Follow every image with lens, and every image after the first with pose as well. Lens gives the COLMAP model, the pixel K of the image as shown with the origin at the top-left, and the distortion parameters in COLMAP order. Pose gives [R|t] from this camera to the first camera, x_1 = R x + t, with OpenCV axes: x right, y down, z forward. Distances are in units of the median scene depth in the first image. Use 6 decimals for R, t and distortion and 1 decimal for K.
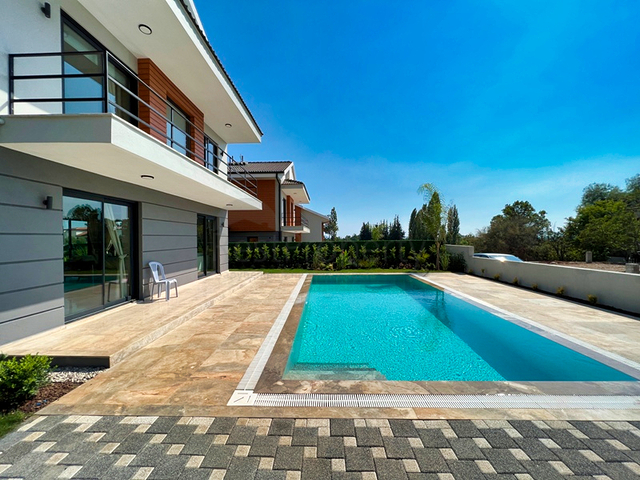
lens RADIAL K [[256.3, 0, 318.4], [0, 256.3, 236.2], [0, 0, 1]] dist [-0.003227, 0.001317]
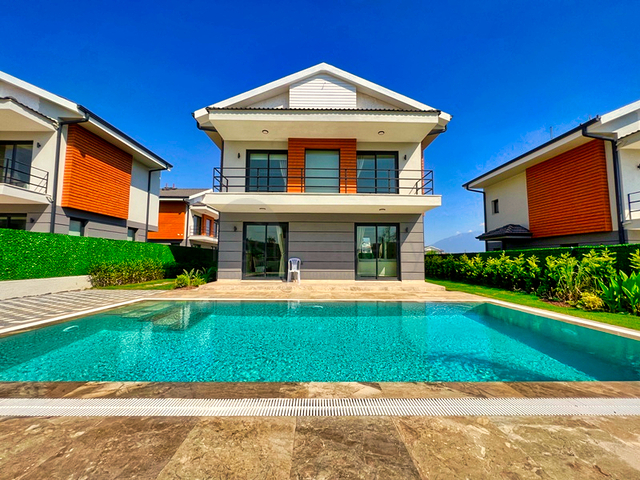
lens RADIAL K [[256.3, 0, 317.7], [0, 256.3, 239.9], [0, 0, 1]] dist [-0.003227, 0.001317]
pose [[0.034513, -0.067278, -0.997137, 0.468845], [0.002072, 0.997734, -0.067247, 0.045151], [0.999402, 0.000255, 0.034575, 0.530425]]
